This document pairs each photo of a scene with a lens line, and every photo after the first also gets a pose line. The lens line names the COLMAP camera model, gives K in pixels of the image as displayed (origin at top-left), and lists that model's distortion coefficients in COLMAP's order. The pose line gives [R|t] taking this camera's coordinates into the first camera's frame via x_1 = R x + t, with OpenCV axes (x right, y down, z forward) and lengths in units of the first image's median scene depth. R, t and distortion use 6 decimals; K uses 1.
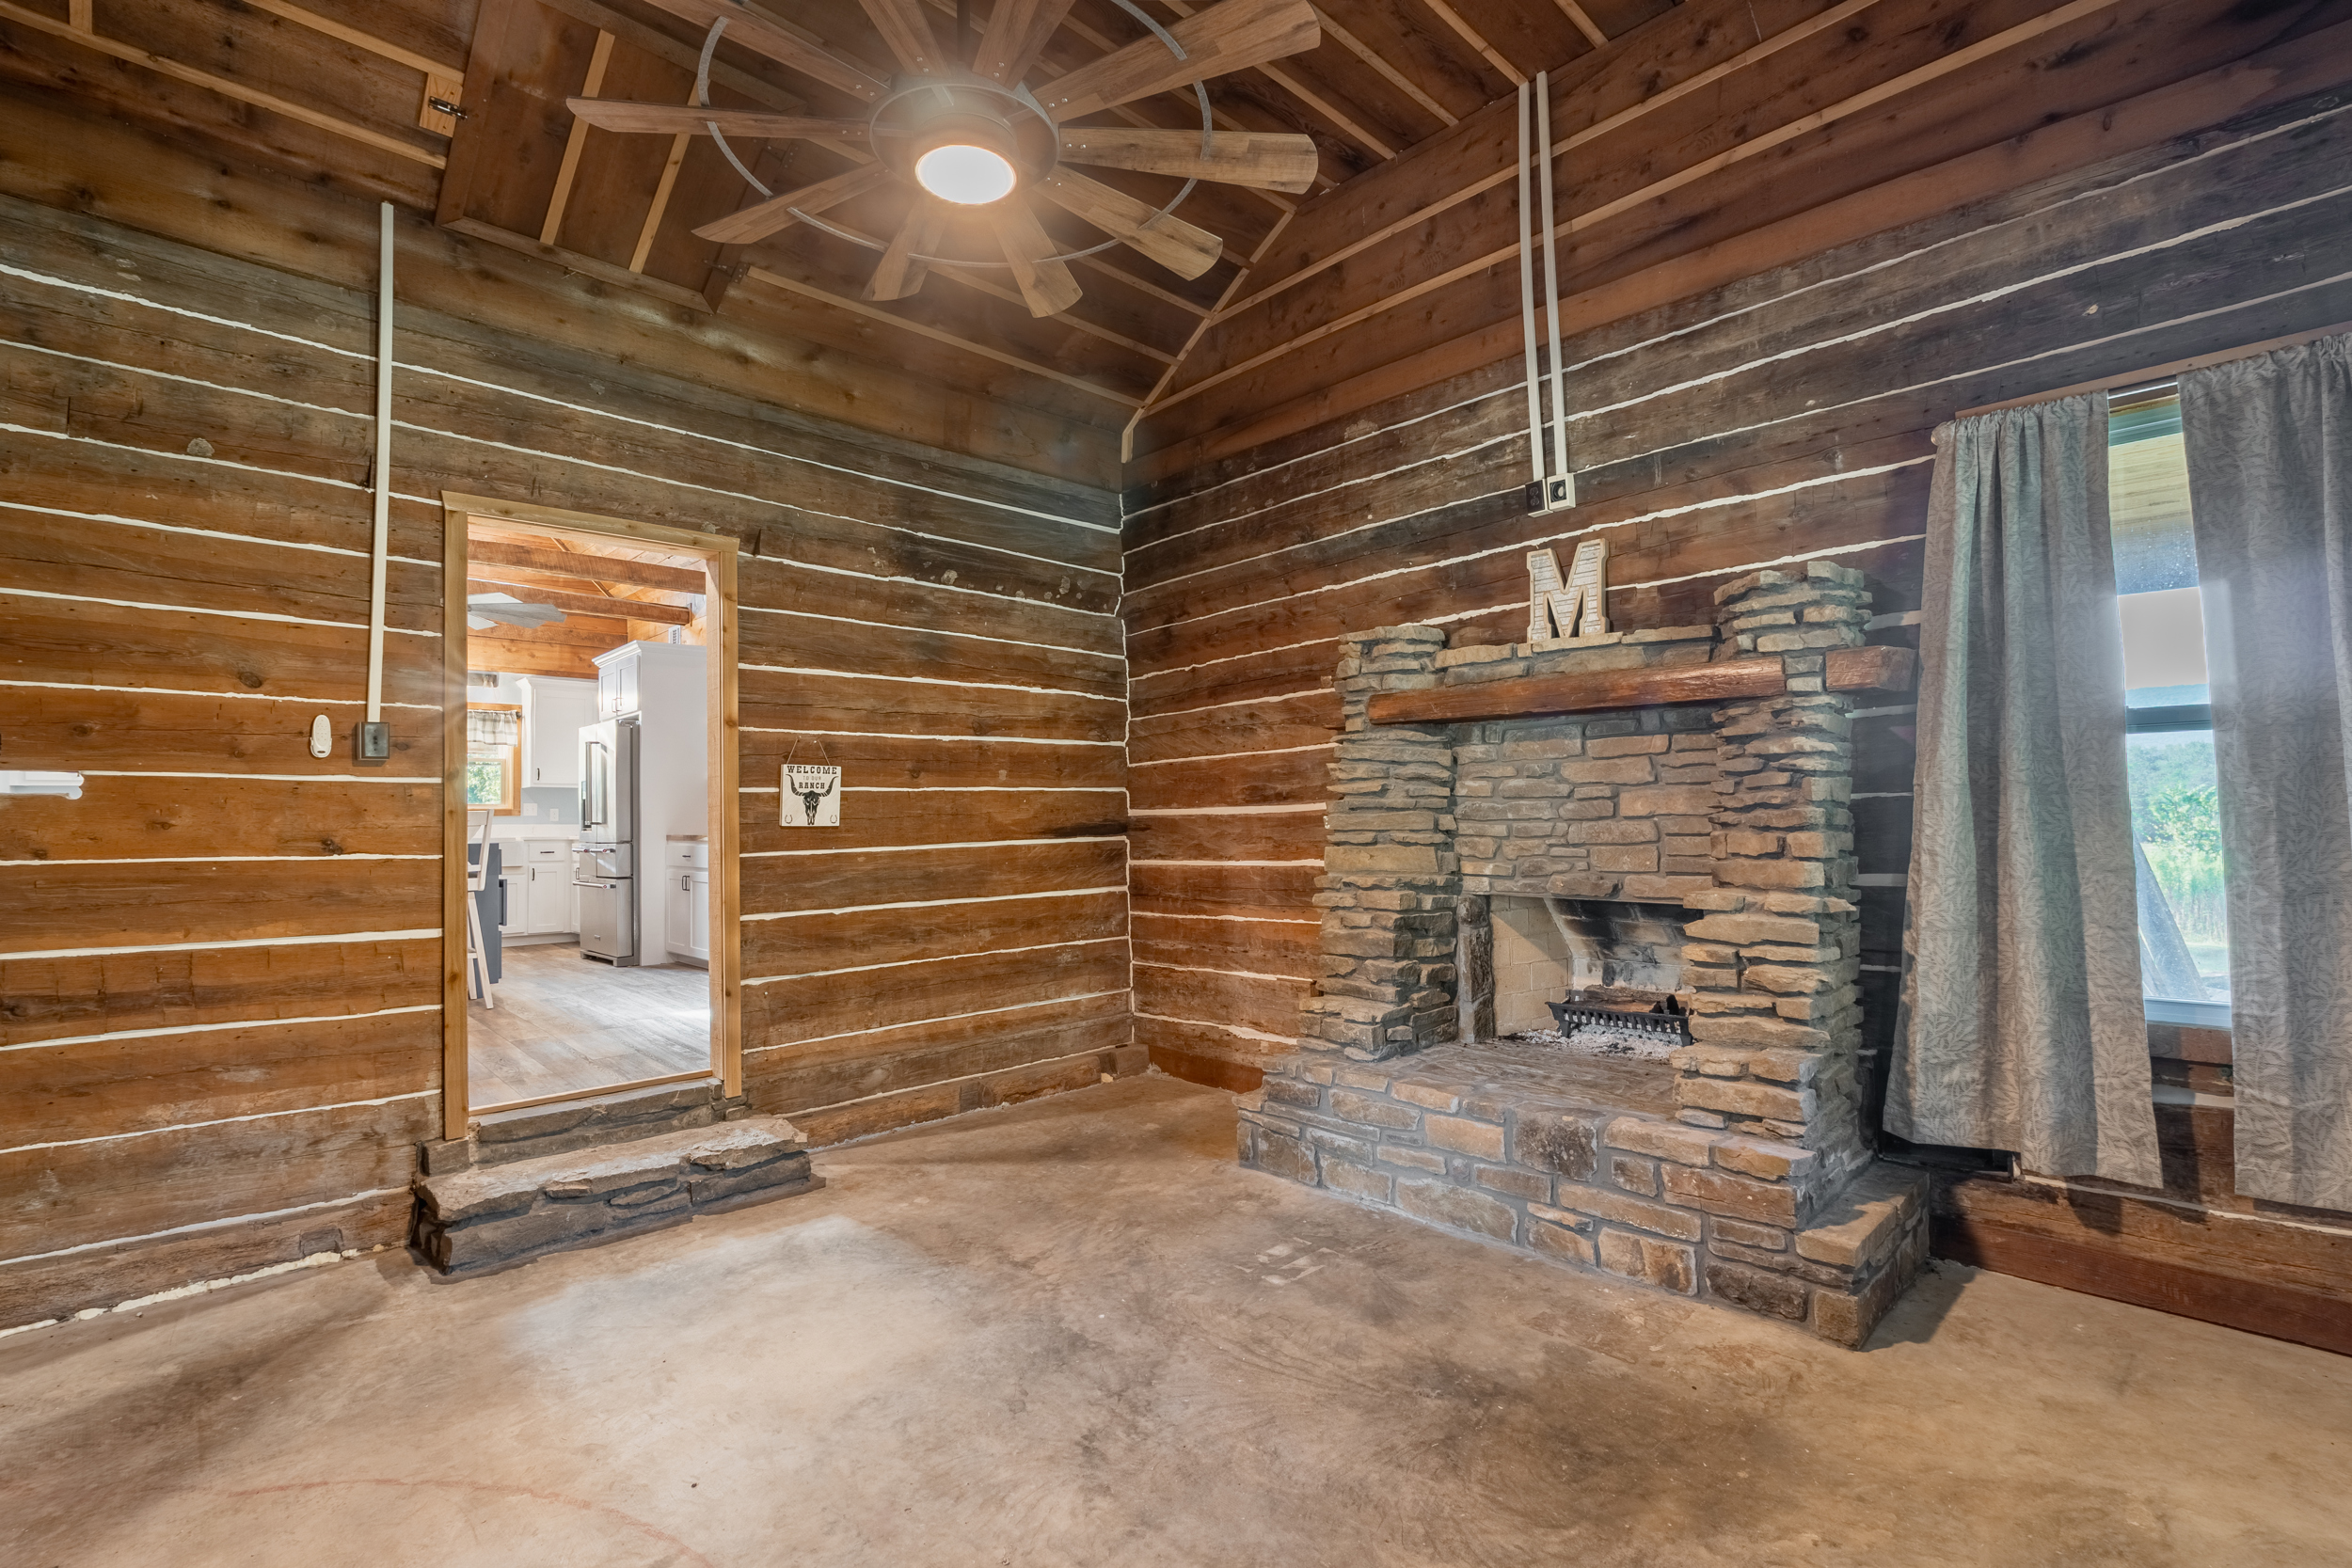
lens RADIAL K [[1088.7, 0, 1176.0], [0, 1088.7, 784.0], [0, 0, 1]] dist [0.000061, 0.000081]
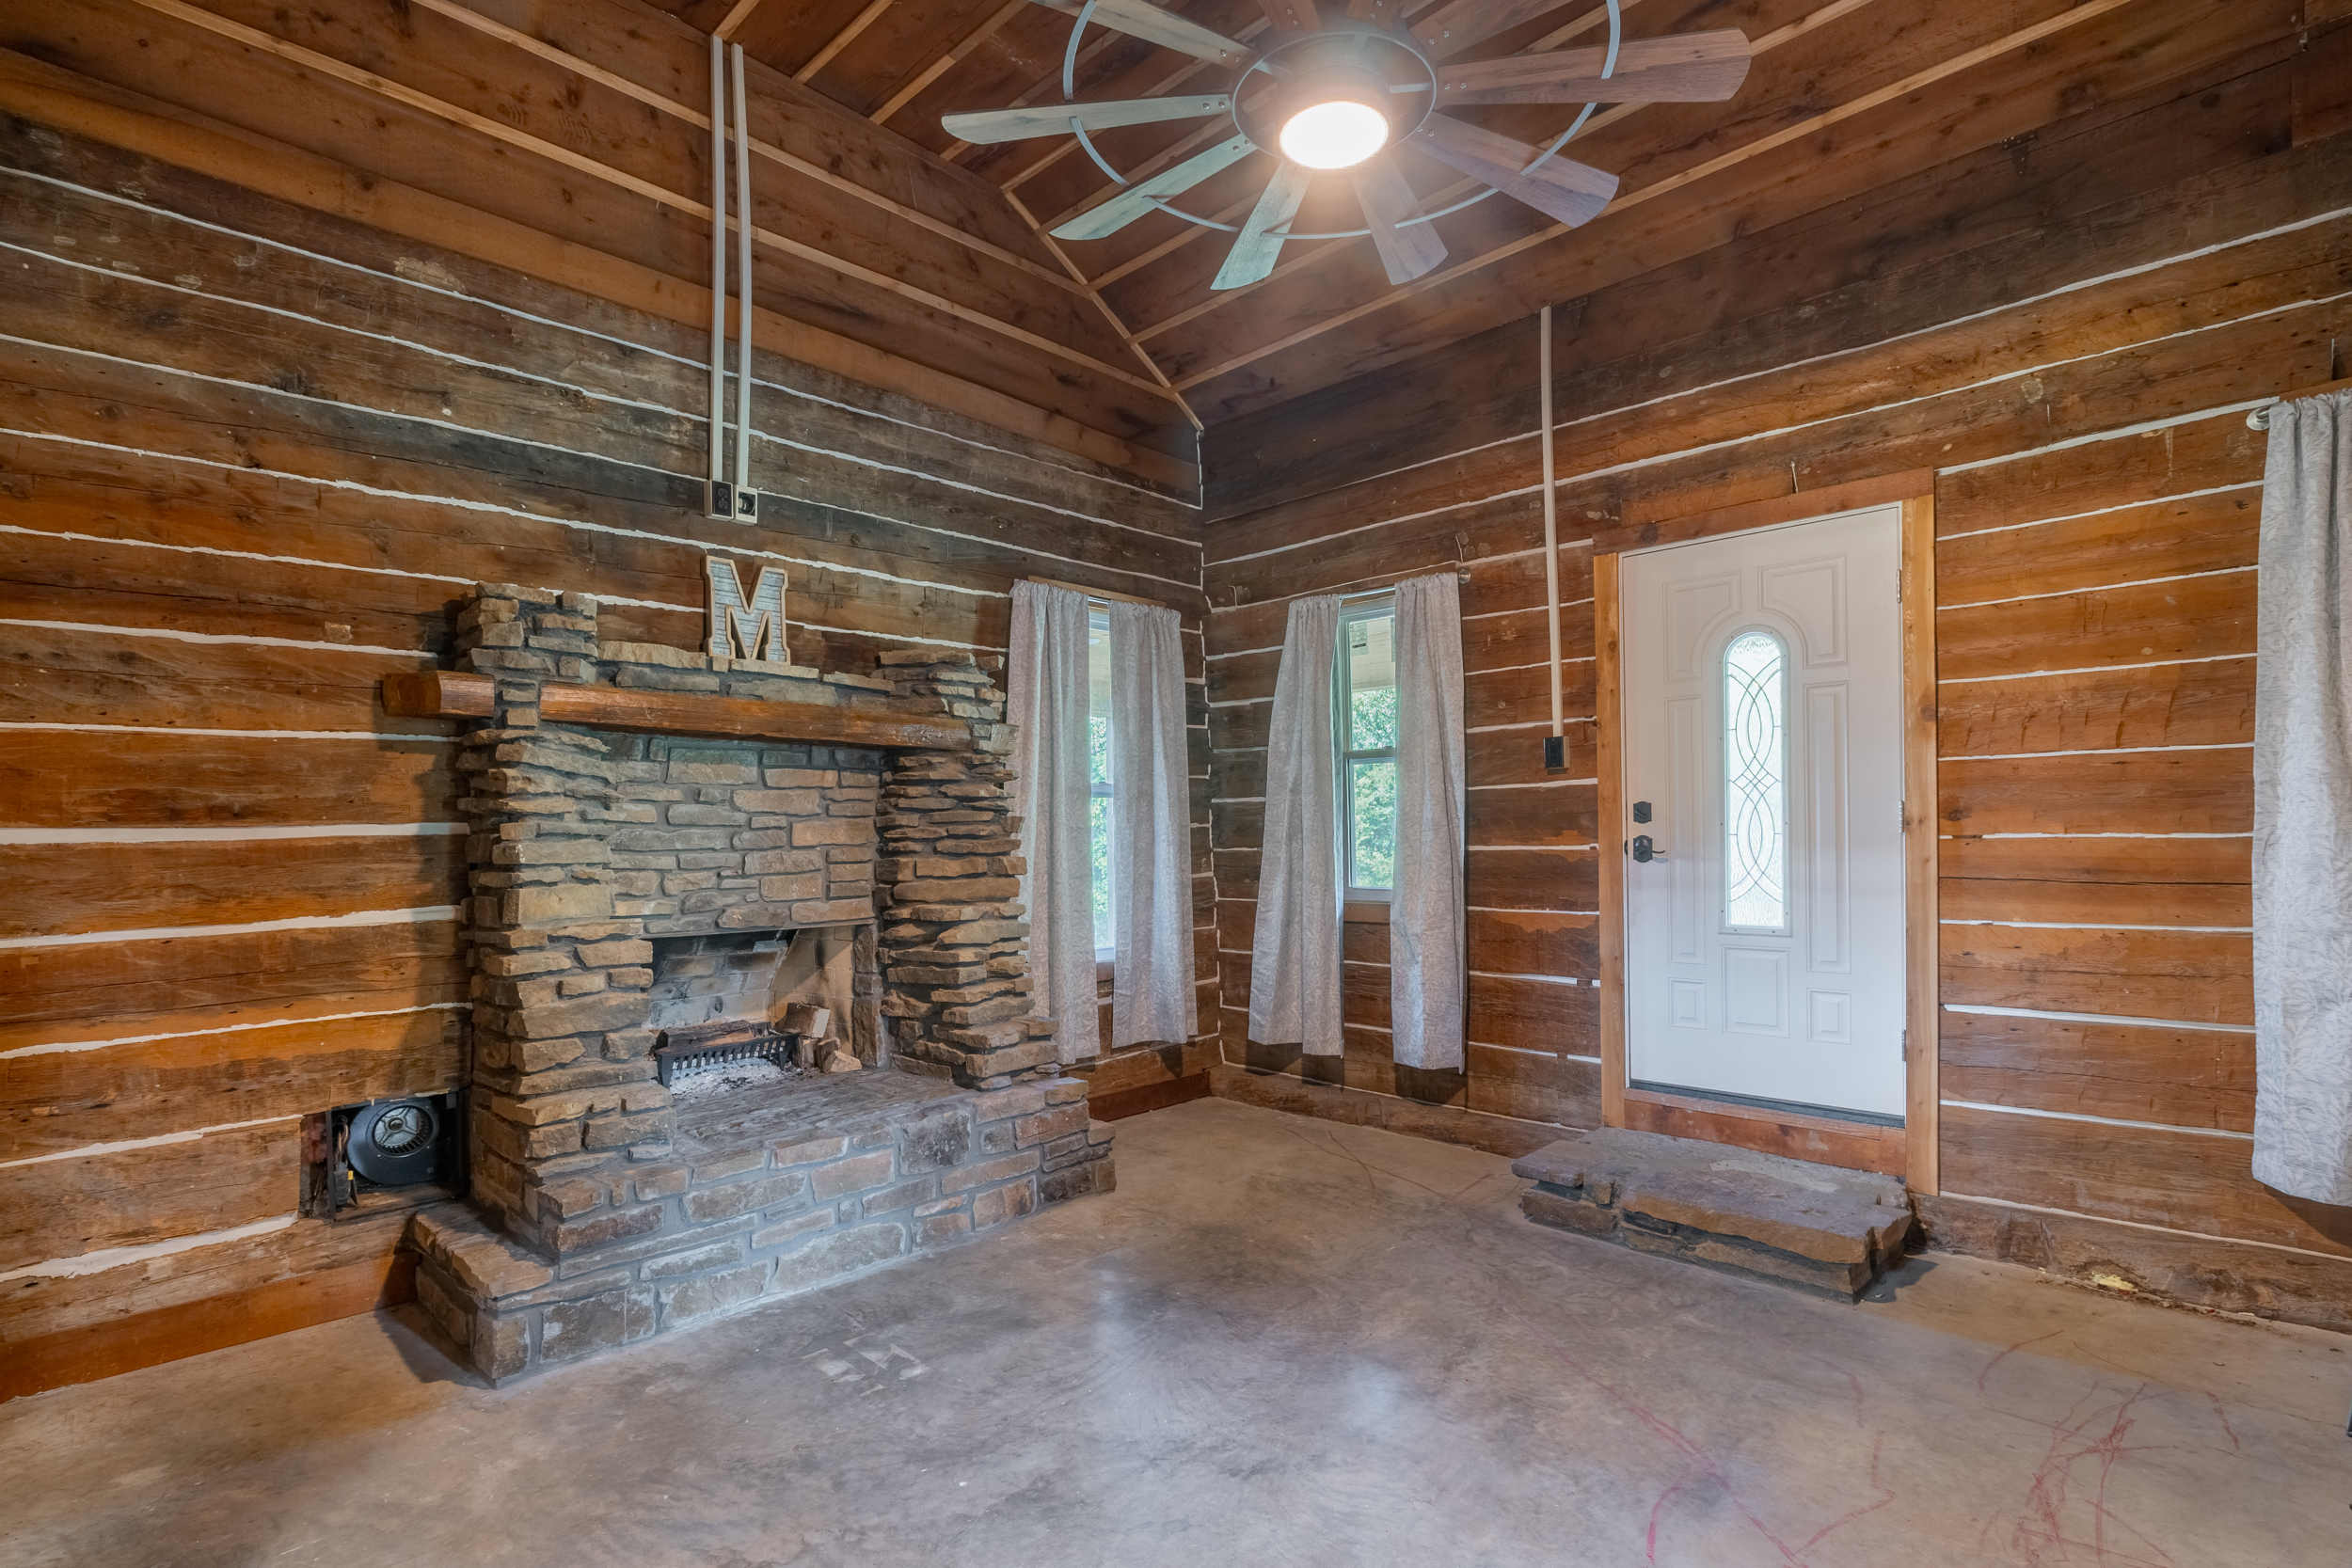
lens RADIAL K [[1125.5, 0, 1176.4], [0, 1125.5, 855.7], [0, 0, 1]] dist [-0.003201, -0.000299]
pose [[-0.044107, -0.001153, 0.999026, -0.645143], [-0.019804, 0.999804, 0.000279, 0.030065], [-0.998831, -0.019772, -0.044121, 0.661911]]
